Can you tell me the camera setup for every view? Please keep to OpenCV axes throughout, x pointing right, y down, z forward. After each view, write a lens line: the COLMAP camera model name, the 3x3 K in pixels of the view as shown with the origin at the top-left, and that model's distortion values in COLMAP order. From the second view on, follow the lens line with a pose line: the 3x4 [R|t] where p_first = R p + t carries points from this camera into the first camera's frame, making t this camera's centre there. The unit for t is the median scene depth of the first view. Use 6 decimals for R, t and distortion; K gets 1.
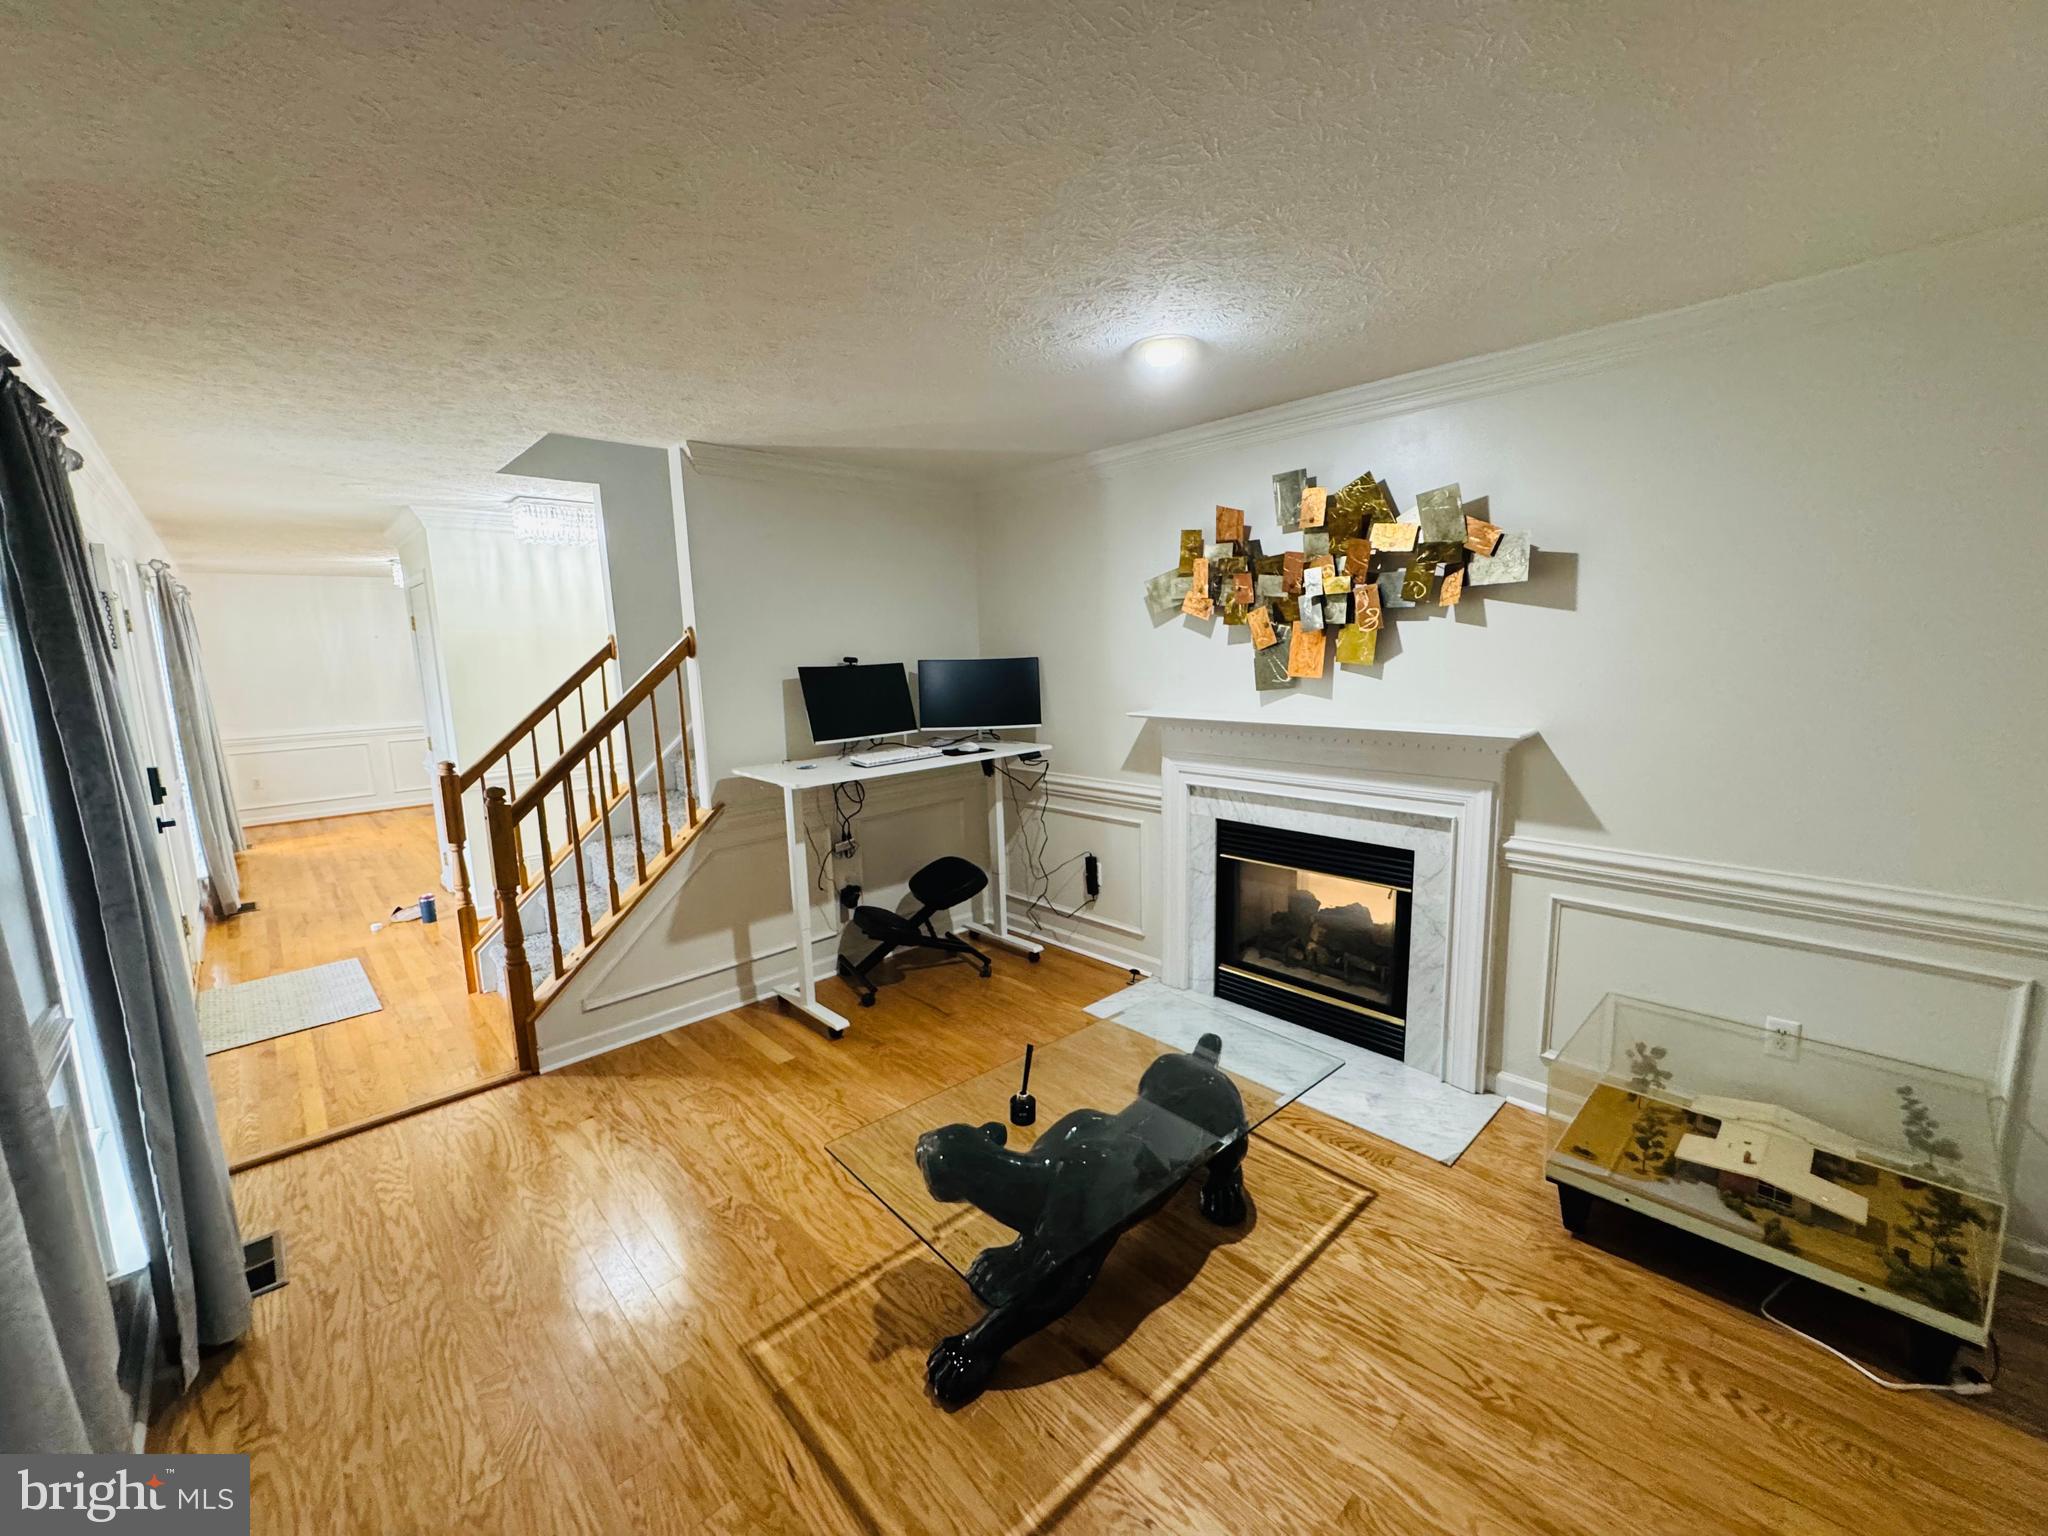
lens RADIAL K [[816.4, 0, 1025.2], [0, 816.4, 763.0], [0, 0, 1]] dist [0.000138, 0.000280]
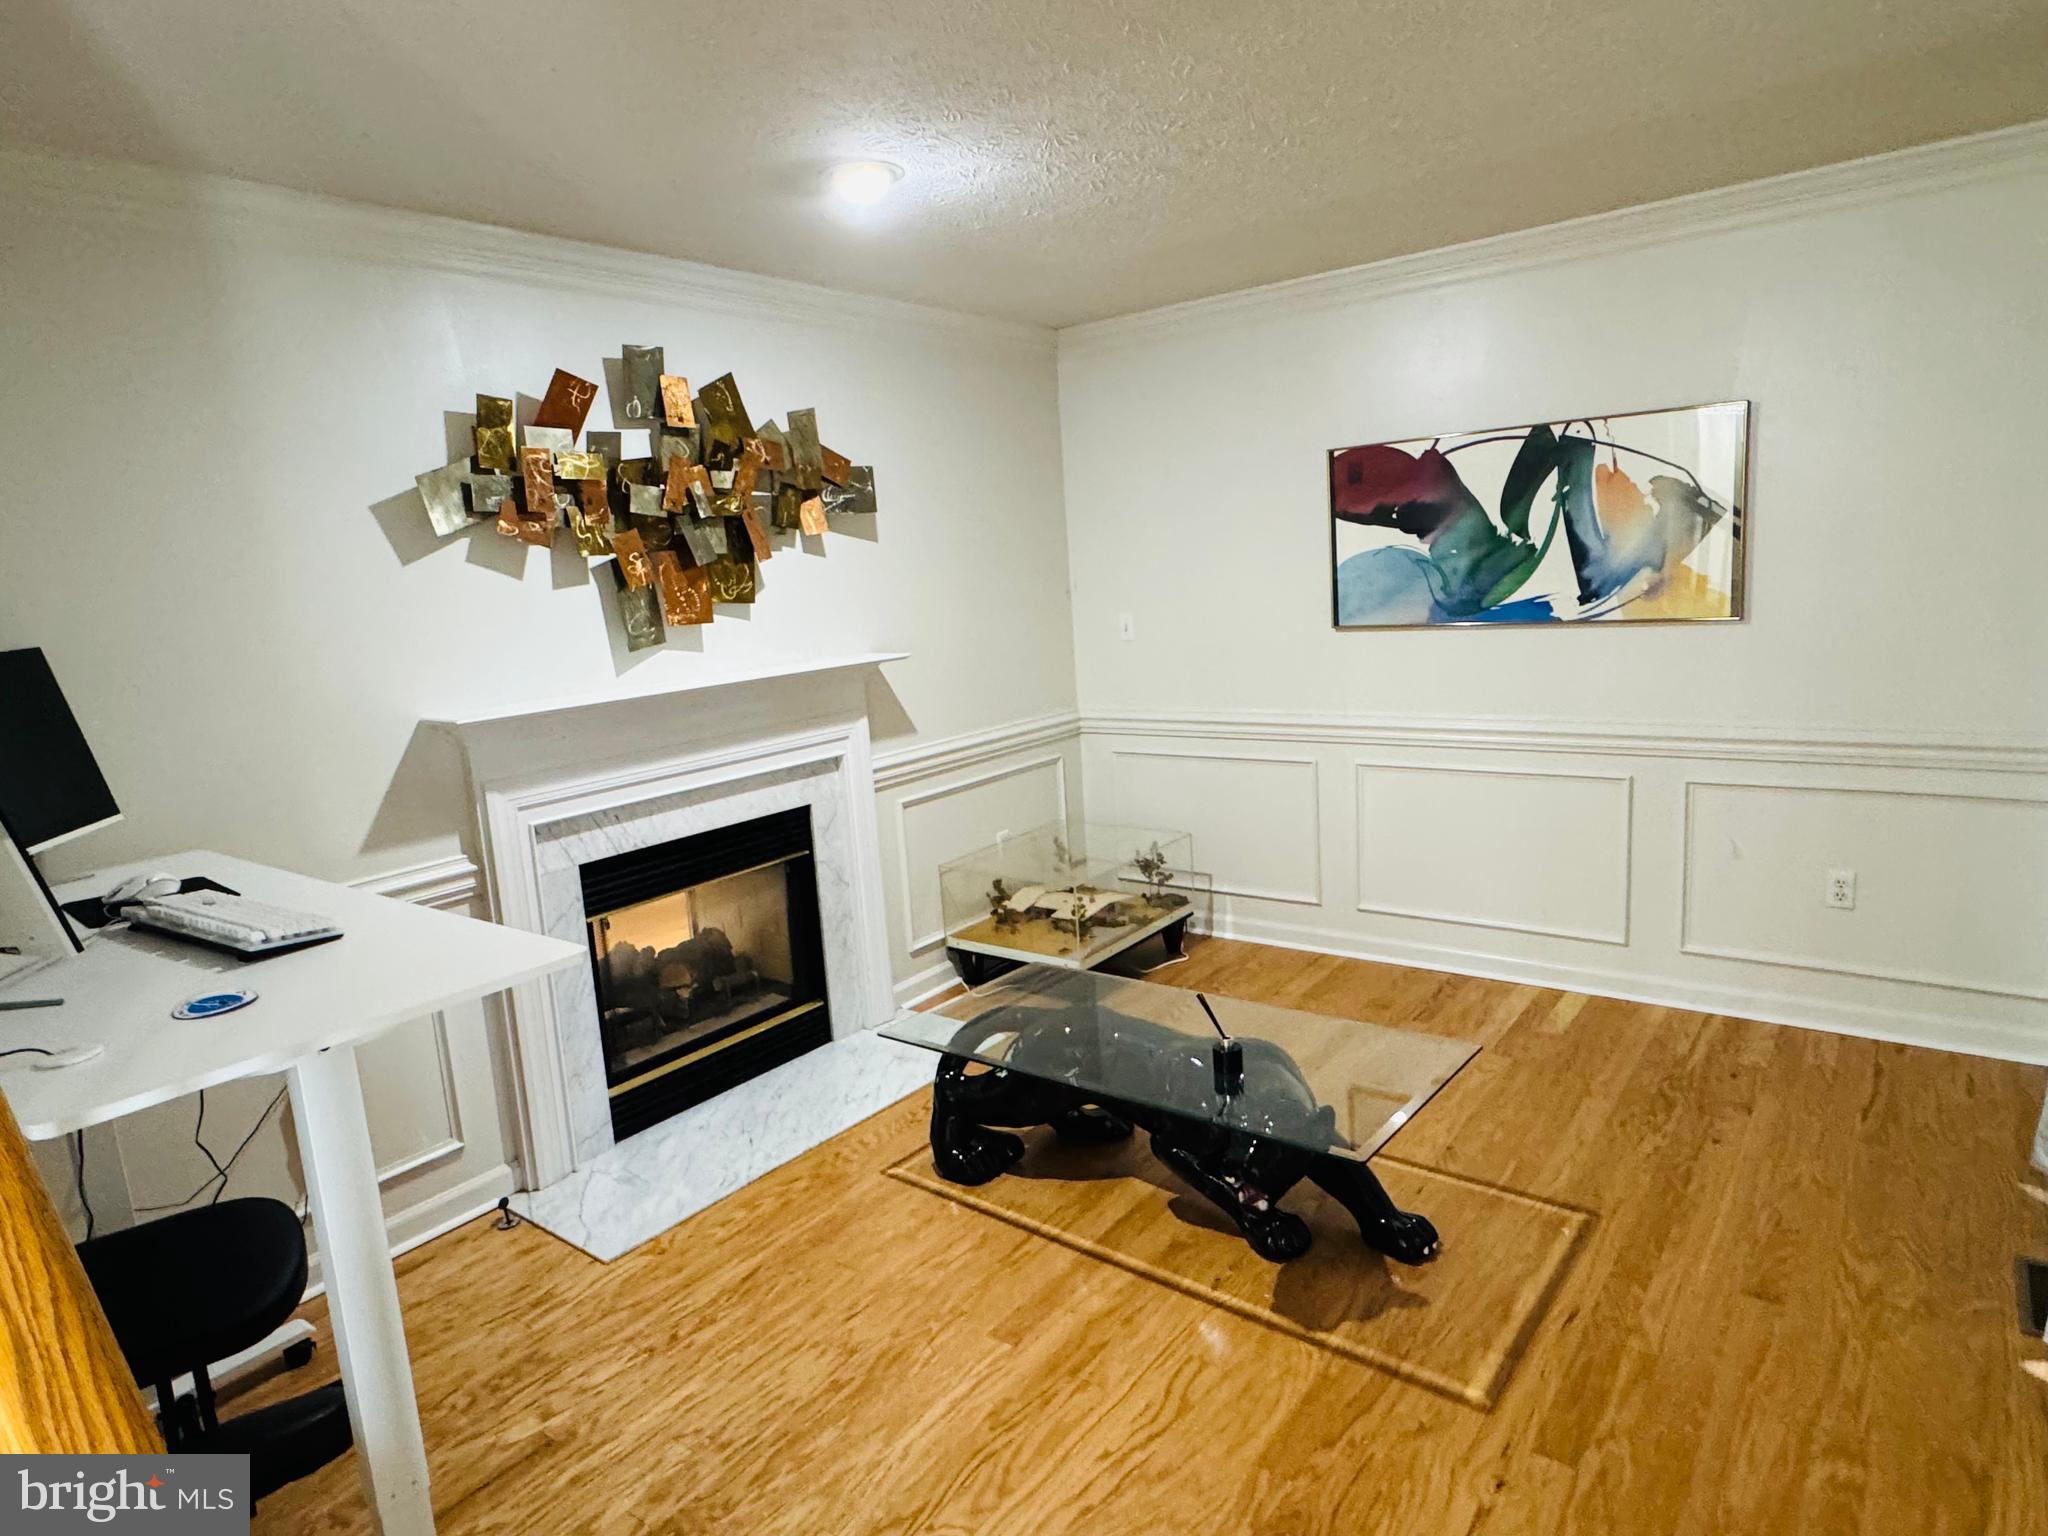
lens RADIAL K [[1178.5, 0, 1024.0], [0, 1178.5, 768.0], [0, 0, 1]] dist [-0.004668, -0.000368]
pose [[-0.147126, -0.137015, 0.979582, -0.871758], [0.213694, 0.962567, 0.166731, -0.103097], [-0.965758, 0.233861, -0.112339, 0.949441]]
